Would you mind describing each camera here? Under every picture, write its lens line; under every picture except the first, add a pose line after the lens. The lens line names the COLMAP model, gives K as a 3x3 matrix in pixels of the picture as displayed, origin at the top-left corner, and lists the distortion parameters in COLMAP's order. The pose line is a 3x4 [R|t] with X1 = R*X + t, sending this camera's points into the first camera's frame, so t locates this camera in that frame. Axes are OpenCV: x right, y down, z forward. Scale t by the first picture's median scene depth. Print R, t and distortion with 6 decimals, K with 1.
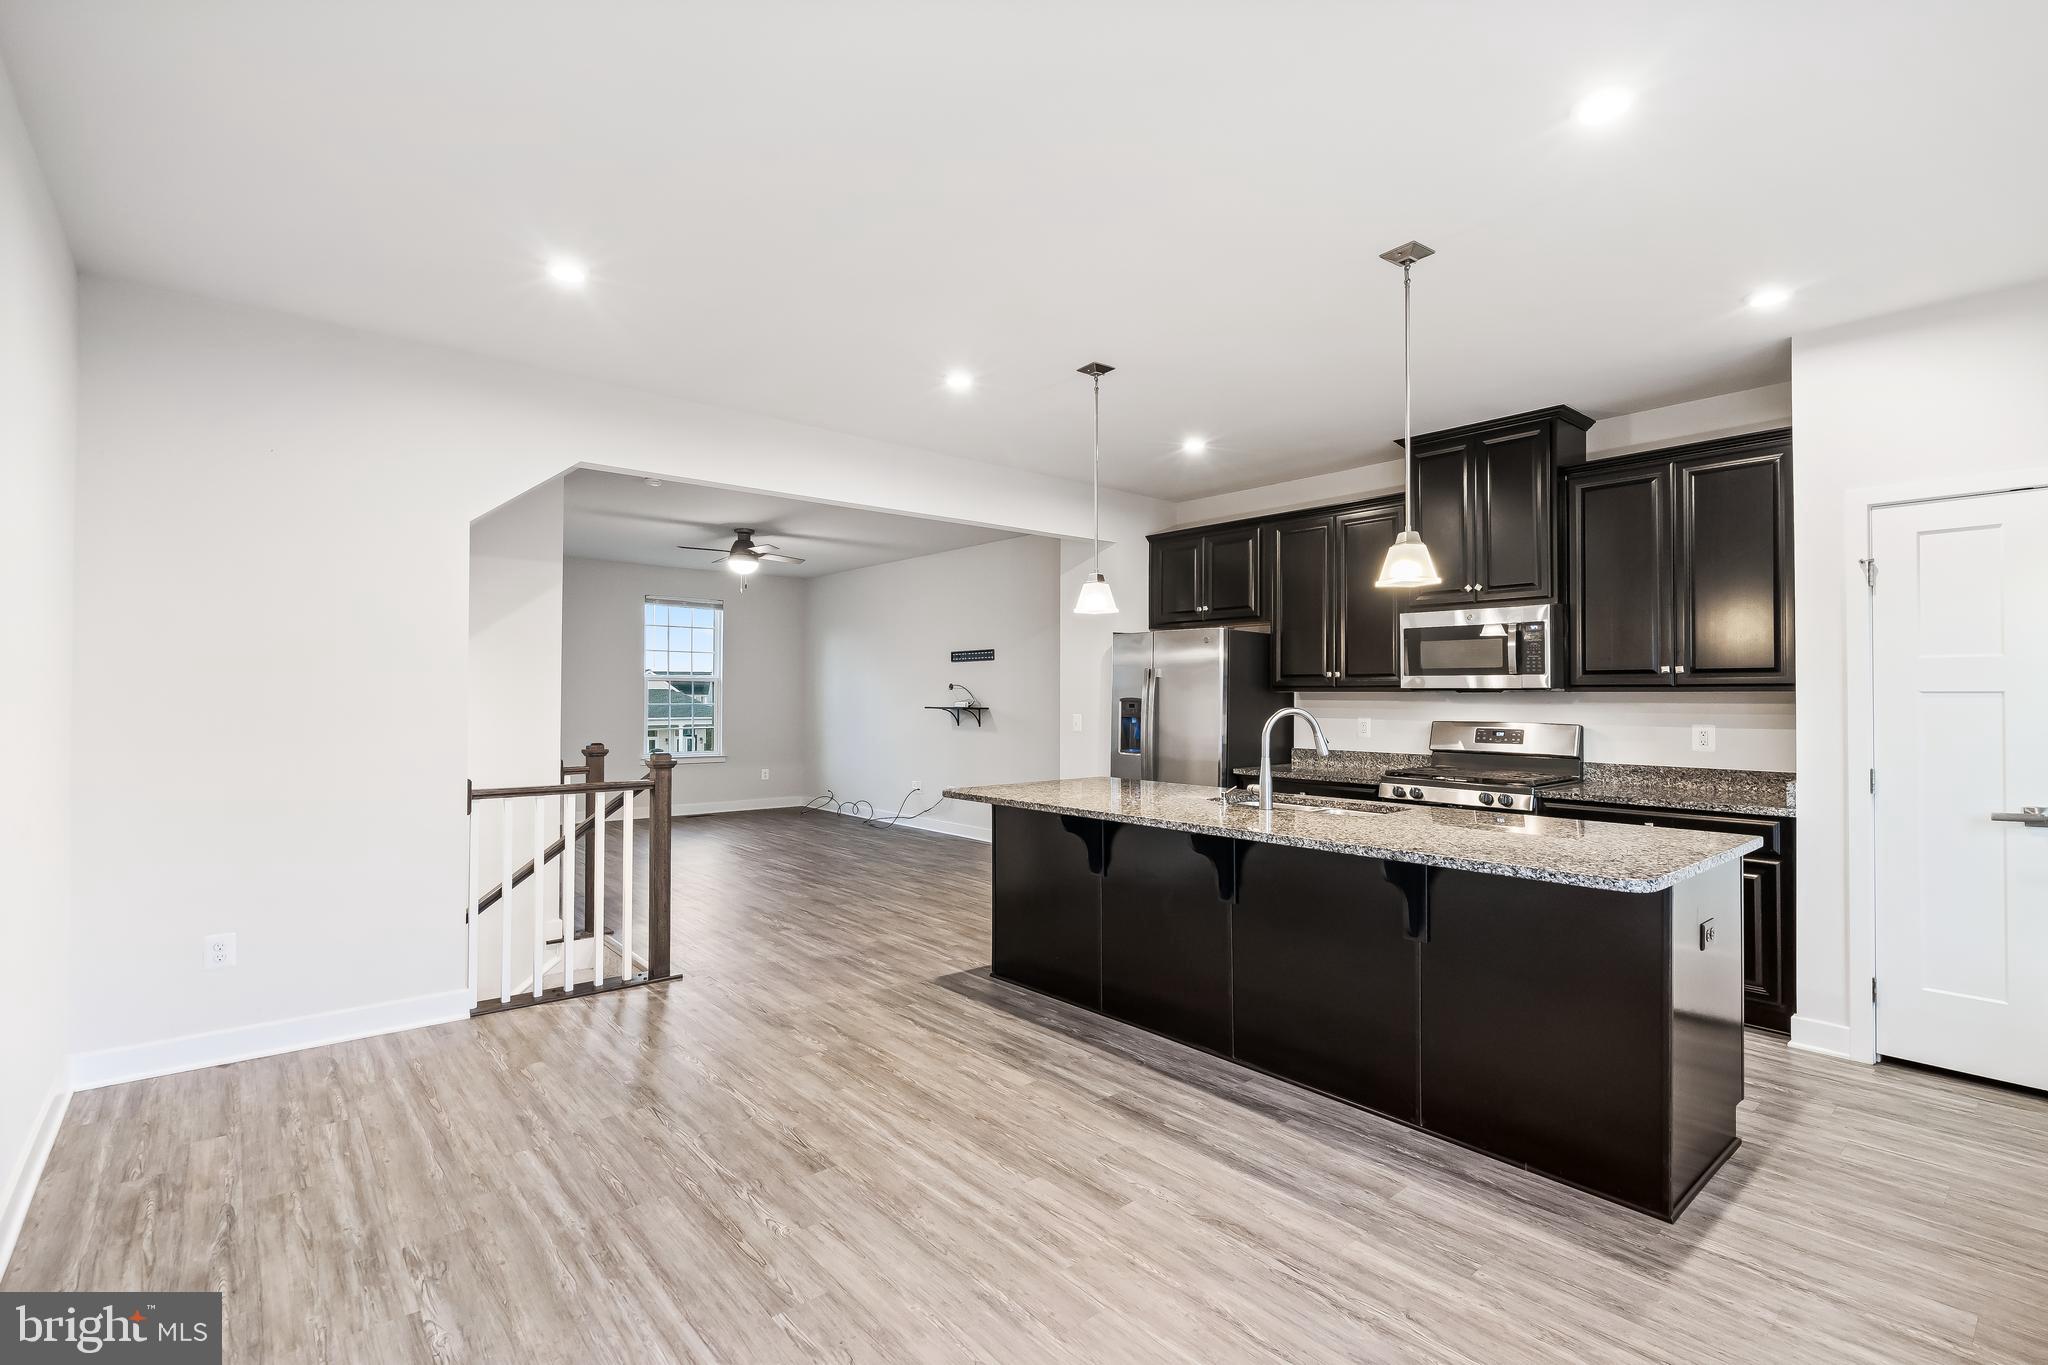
lens RADIAL K [[931.2, 0, 1009.6], [0, 931.2, 683.6], [0, 0, 1]] dist [-0.006206, 0.003098]
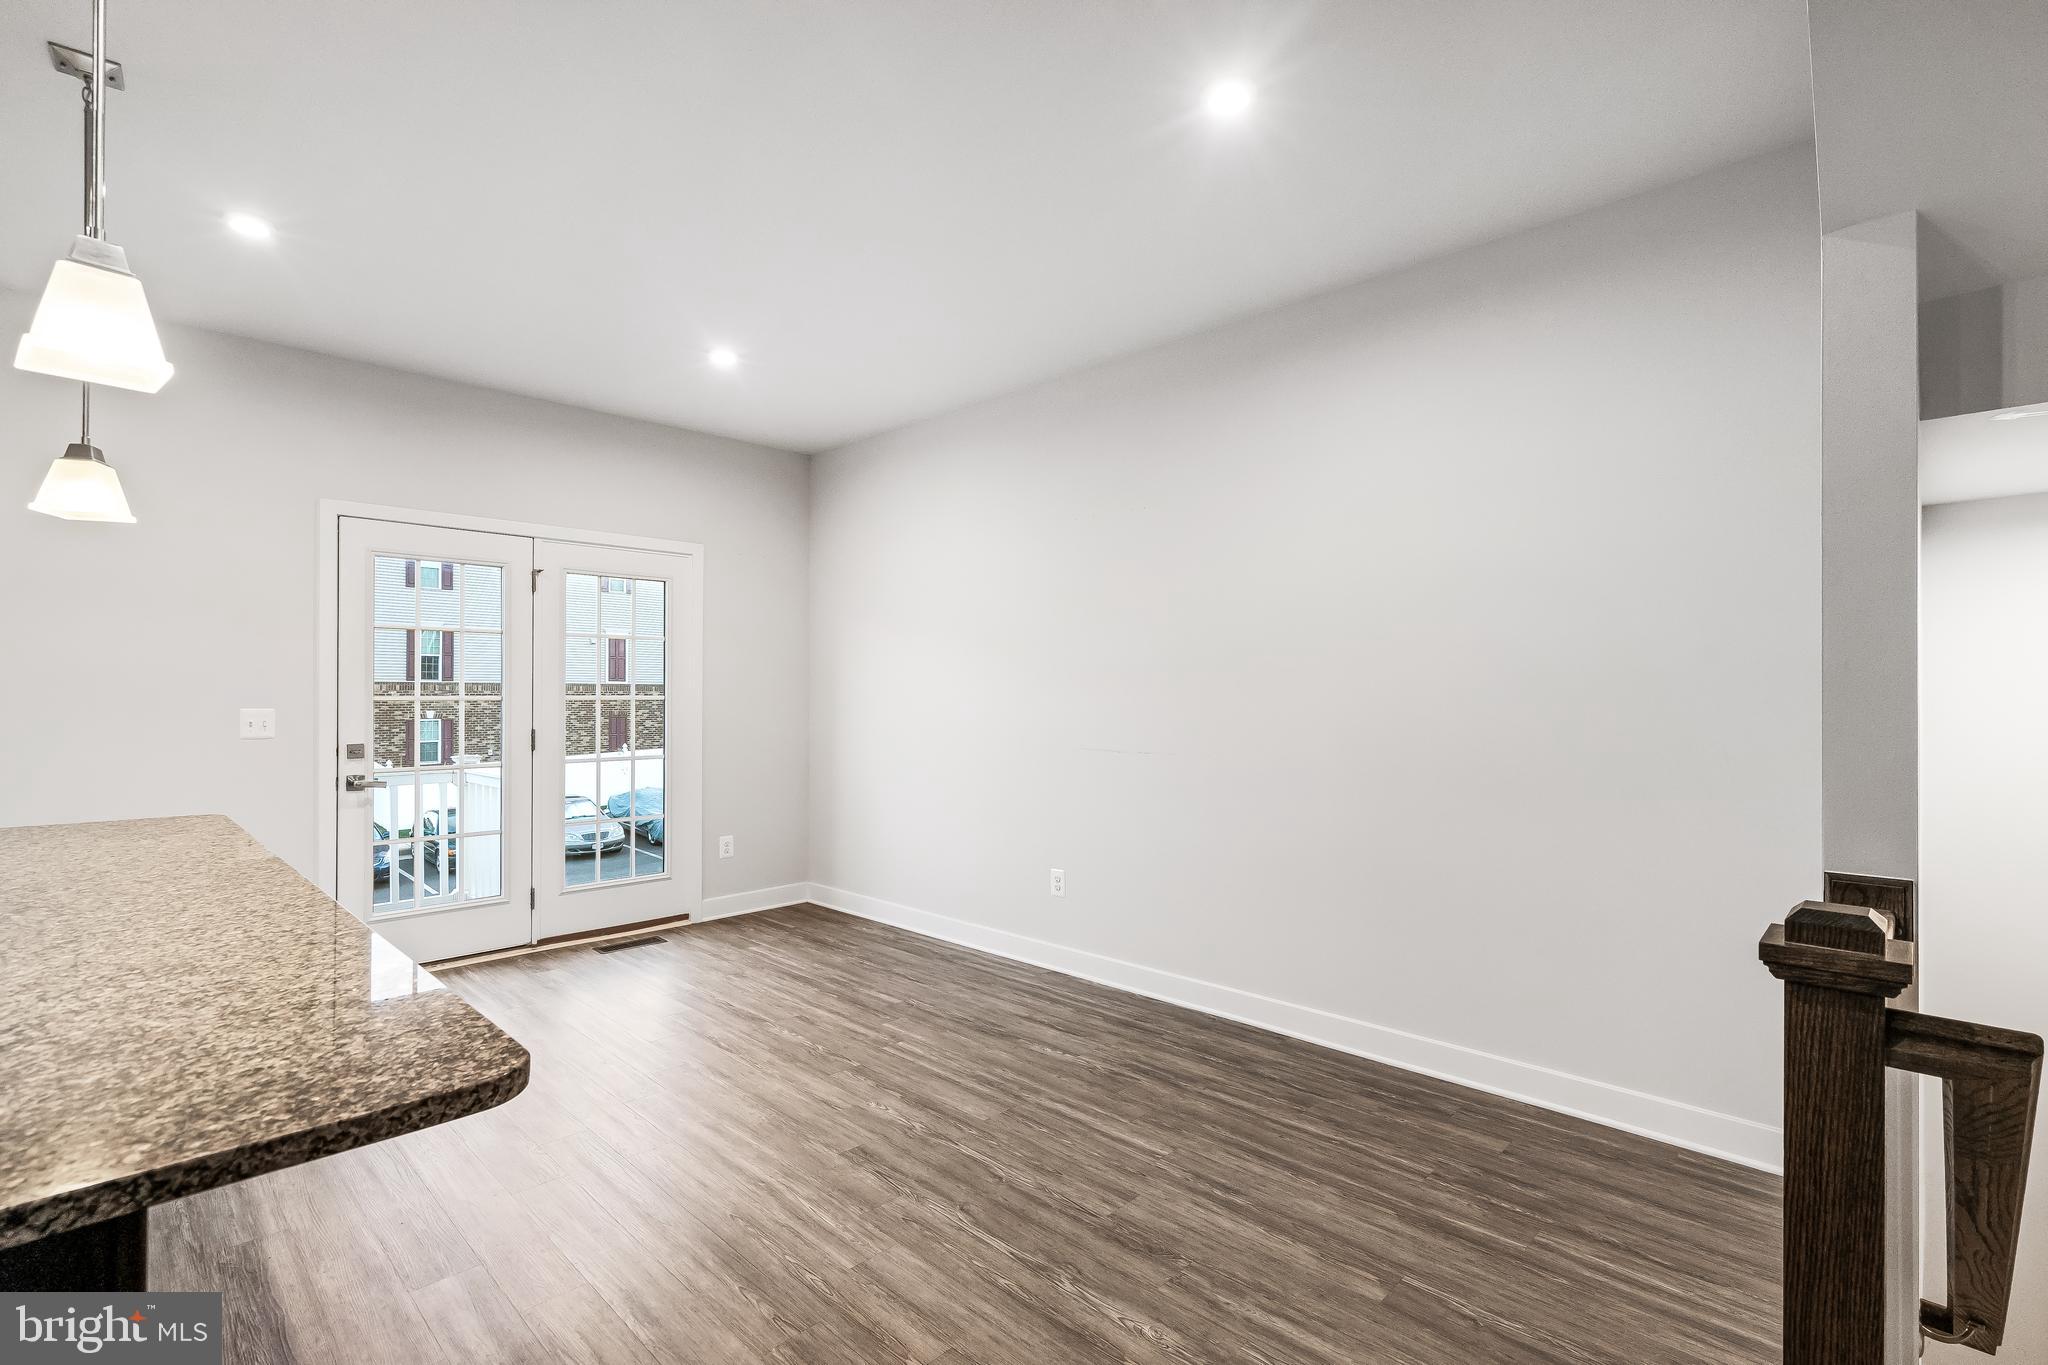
lens RADIAL K [[931.2, 0, 990.4], [0, 931.2, 678.8], [0, 0, 1]] dist [-0.006206, 0.003098]
pose [[-0.997307, -0.009470, -0.072725, -0.191482], [-0.006841, 0.999317, -0.036314, 0.033813], [0.073020, -0.035718, -0.996691, 1.430988]]
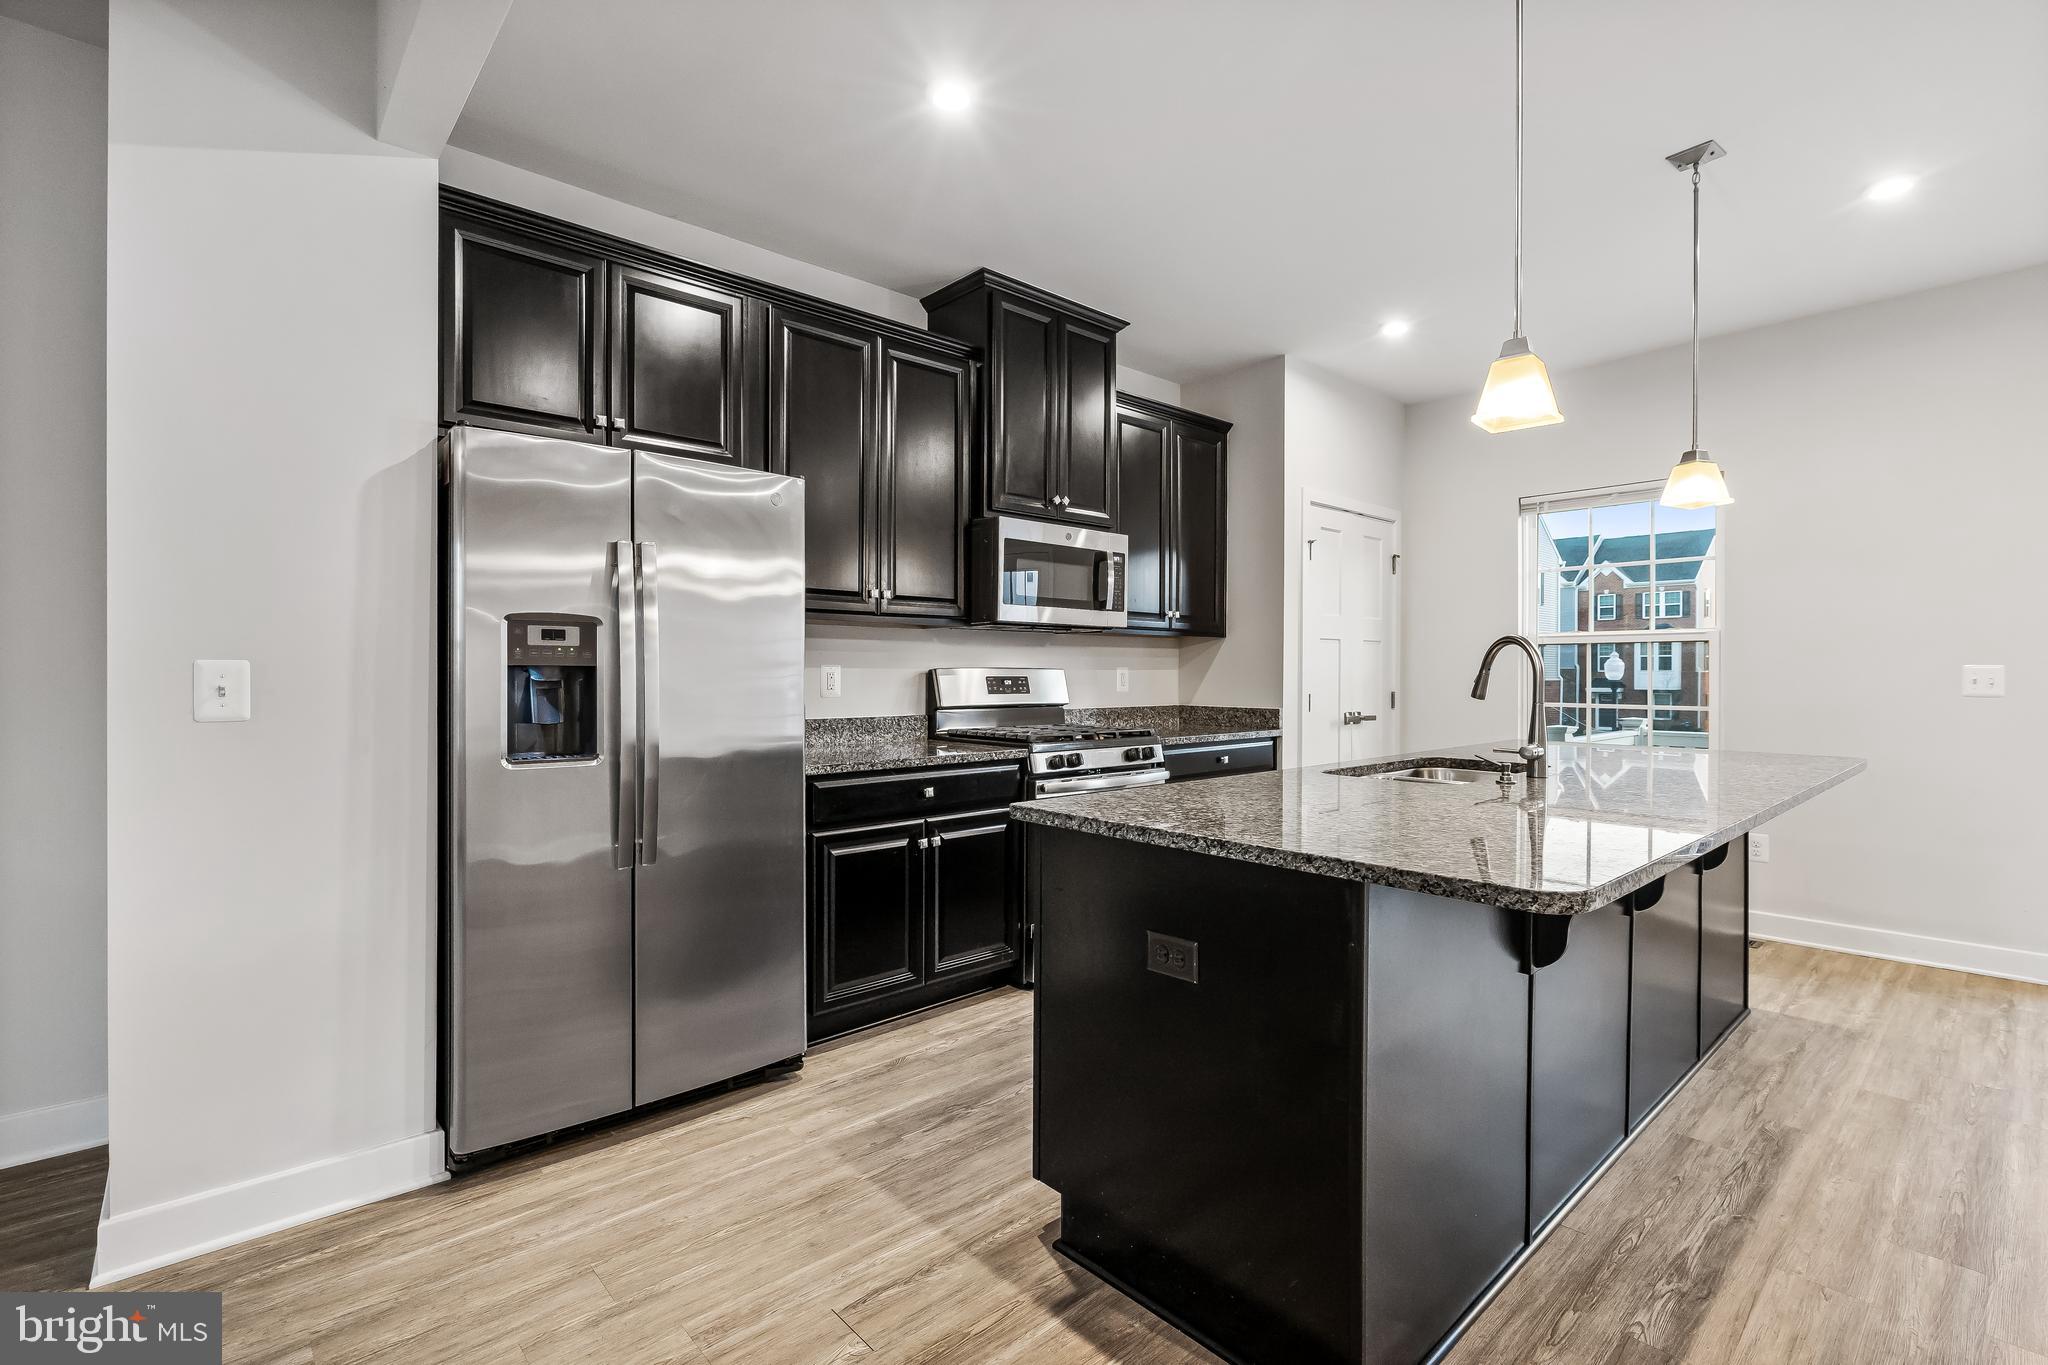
lens RADIAL K [[931.2, 0, 1038.0], [0, 931.2, 666.4], [0, 0, 1]] dist [-0.006206, 0.003098]
pose [[-0.032994, -0.000226, 0.999456, -0.406955], [-0.017295, 0.999850, -0.000345, 0.054703], [-0.999306, -0.017297, -0.032993, 1.361381]]
